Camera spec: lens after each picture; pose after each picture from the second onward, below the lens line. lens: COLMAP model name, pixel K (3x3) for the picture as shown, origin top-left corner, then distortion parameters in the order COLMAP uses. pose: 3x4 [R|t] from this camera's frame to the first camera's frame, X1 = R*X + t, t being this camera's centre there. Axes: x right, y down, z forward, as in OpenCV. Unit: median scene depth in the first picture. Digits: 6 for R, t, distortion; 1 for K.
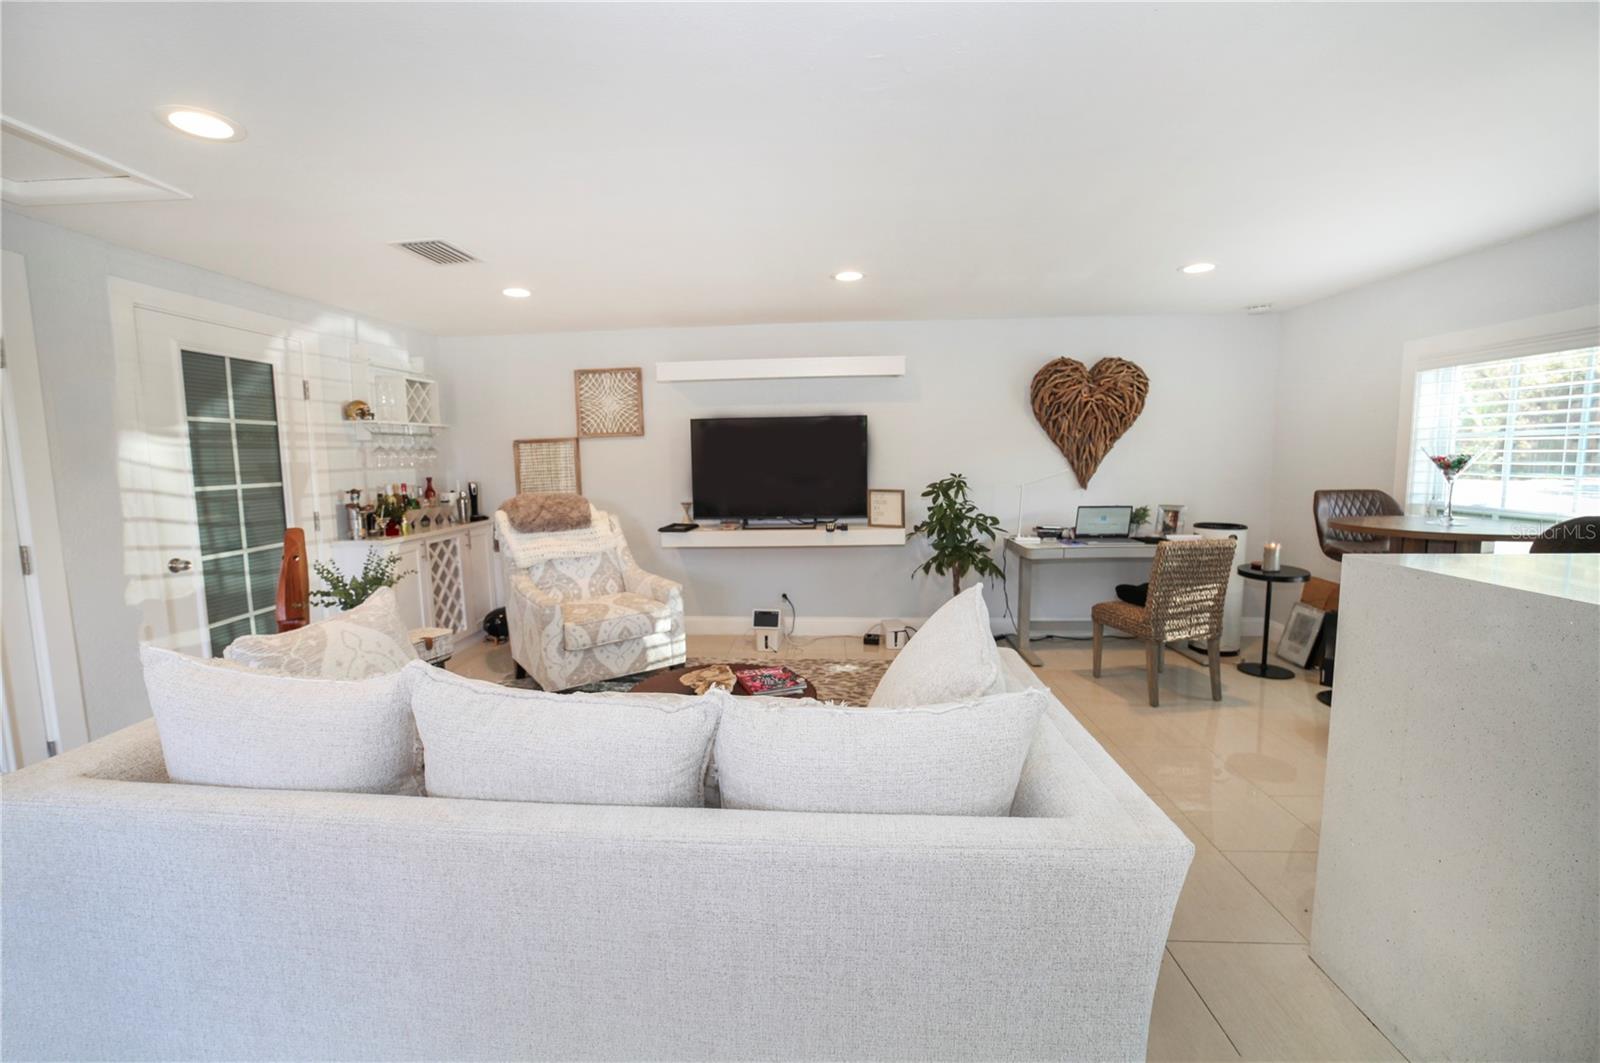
lens RADIAL K [[642.1, 0, 797.7], [0, 642.1, 518.4], [0, 0, 1]] dist [-0.022161, 0.000013]
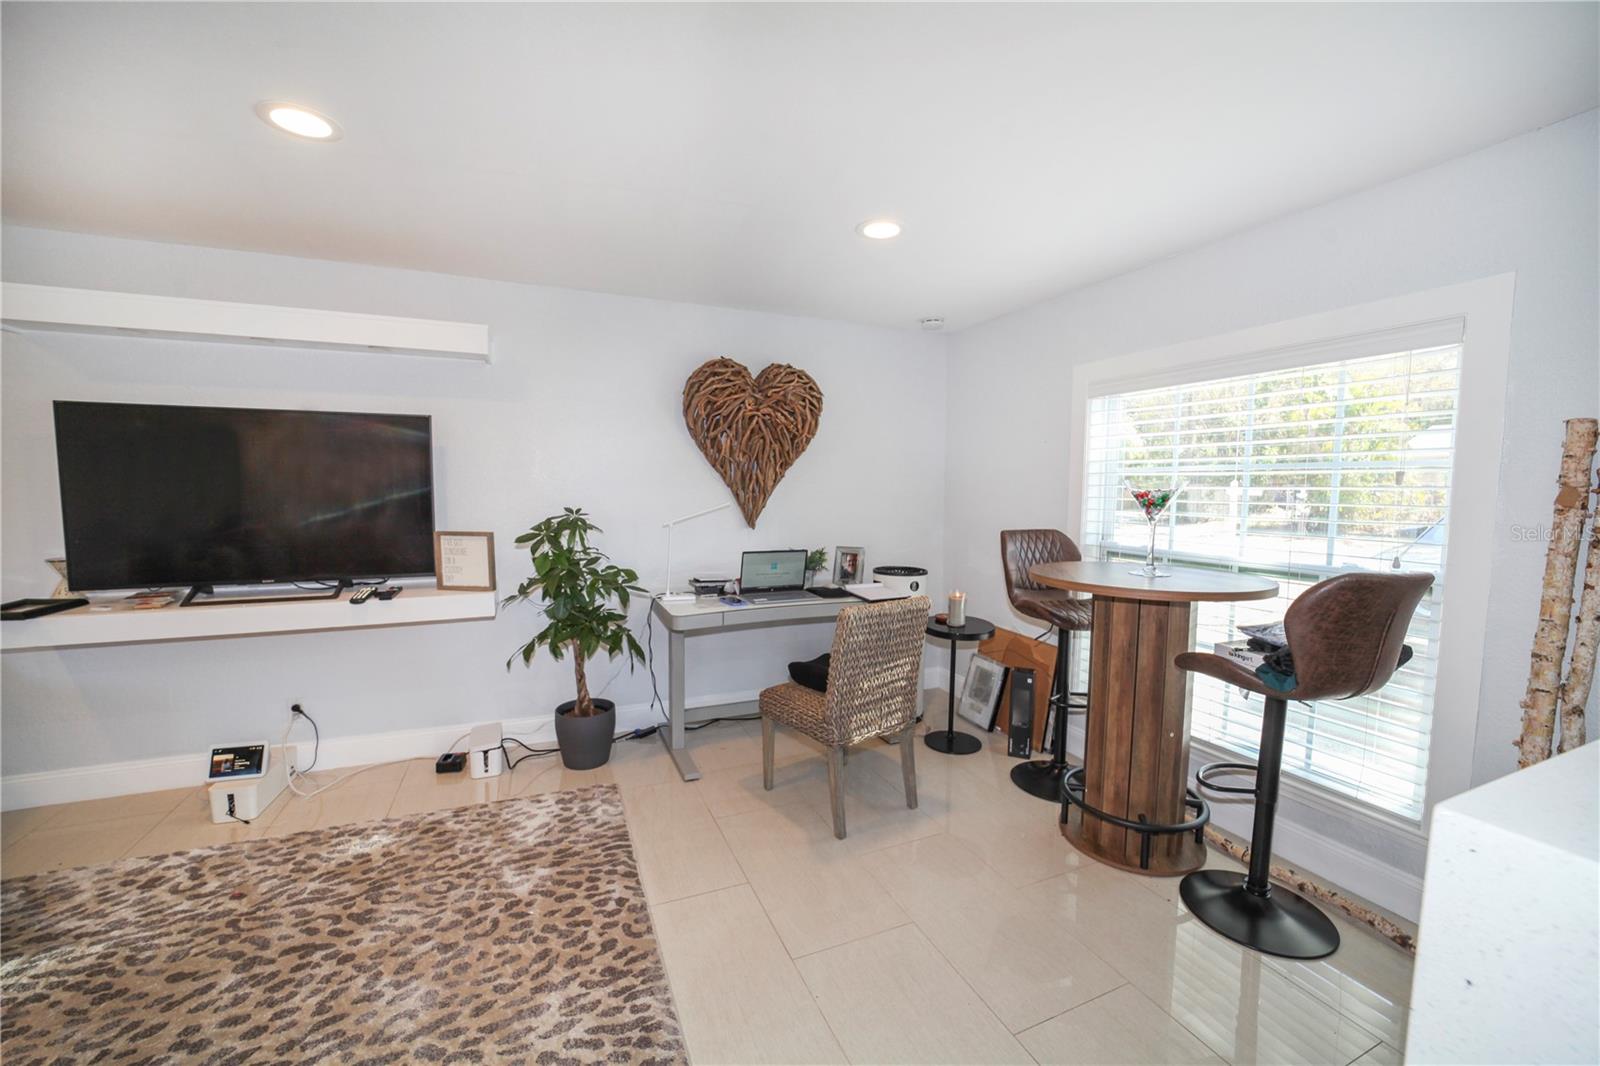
lens RADIAL K [[622.3, 0, 800.0], [0, 622.3, 533.0], [0, 0, 1]] dist [-0.041490, 0.010507]
pose [[0.893496, -0.010996, 0.448936, 0.174201], [0.022336, 0.999551, -0.019970, -0.025888], [-0.448515, 0.027871, 0.893341, 0.321490]]
